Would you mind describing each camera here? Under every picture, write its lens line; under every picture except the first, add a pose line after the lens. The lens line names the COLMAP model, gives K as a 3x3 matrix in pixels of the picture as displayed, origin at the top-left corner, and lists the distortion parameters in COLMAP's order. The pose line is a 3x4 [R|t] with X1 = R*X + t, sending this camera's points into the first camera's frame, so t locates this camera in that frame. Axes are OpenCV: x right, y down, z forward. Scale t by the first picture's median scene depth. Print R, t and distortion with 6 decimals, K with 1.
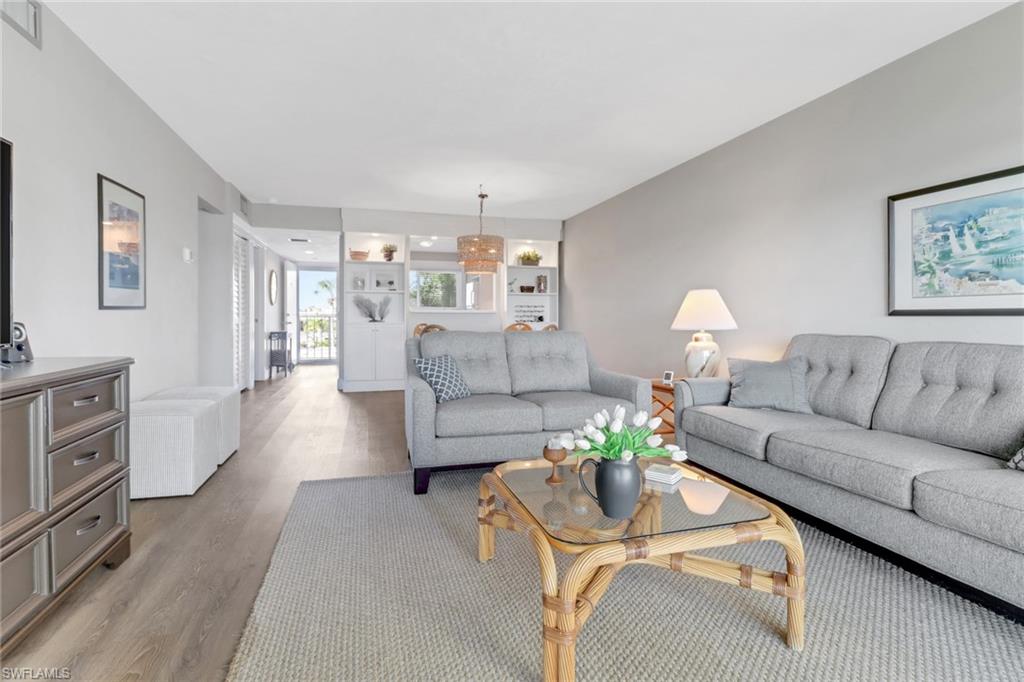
lens RADIAL K [[492.1, 0, 507.1], [0, 492.1, 316.5], [0, 0, 1]] dist [-0.000014, 0.000010]
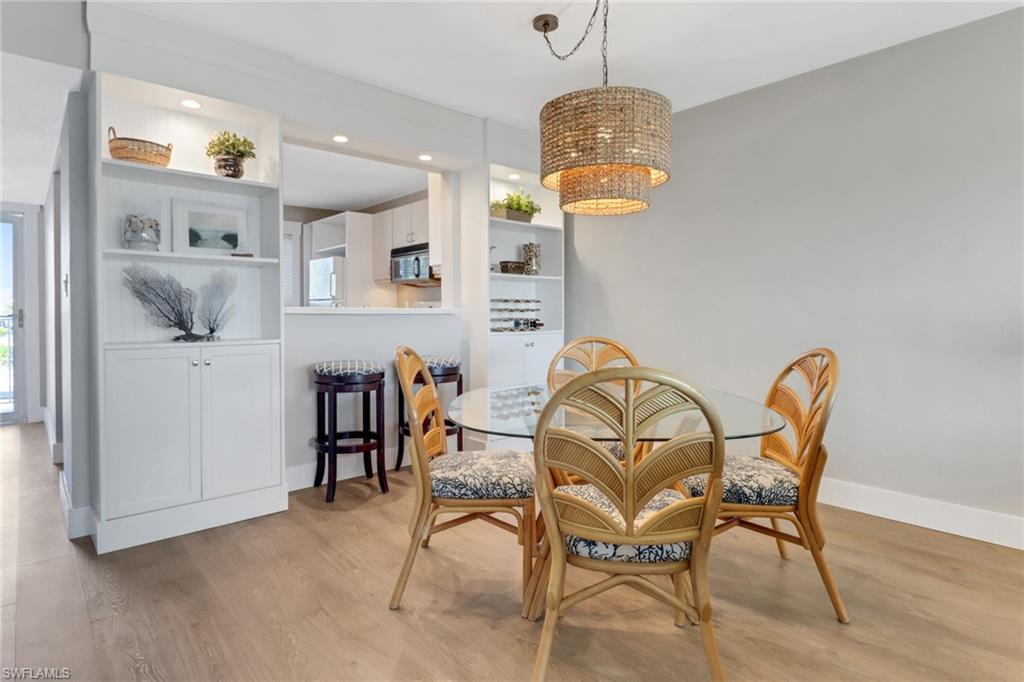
lens RADIAL K [[541.2, 0, 495.1], [0, 541.2, 321.3], [0, 0, 1]] dist [-0.001605, -0.000729]
pose [[0.906104, -0.008410, 0.422972, -0.217037], [0.002125, 0.999880, 0.015330, -0.008113], [-0.423050, -0.012992, 0.906013, 0.497737]]
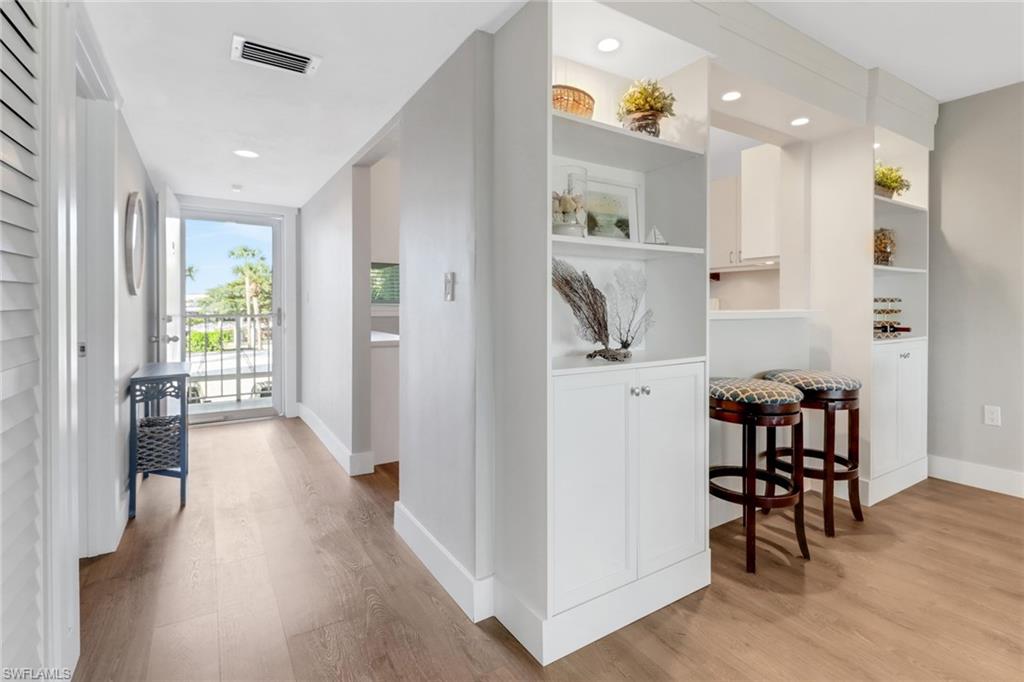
lens RADIAL K [[480.3, 0, 512.4], [0, 480.3, 306.3], [0, 0, 1]] dist [-0.000305, -0.000398]
pose [[0.961715, -0.004394, 0.274018, -0.365499], [0.003975, 0.999990, 0.002084, -0.017341], [-0.274024, -0.000915, 0.961722, 0.699535]]
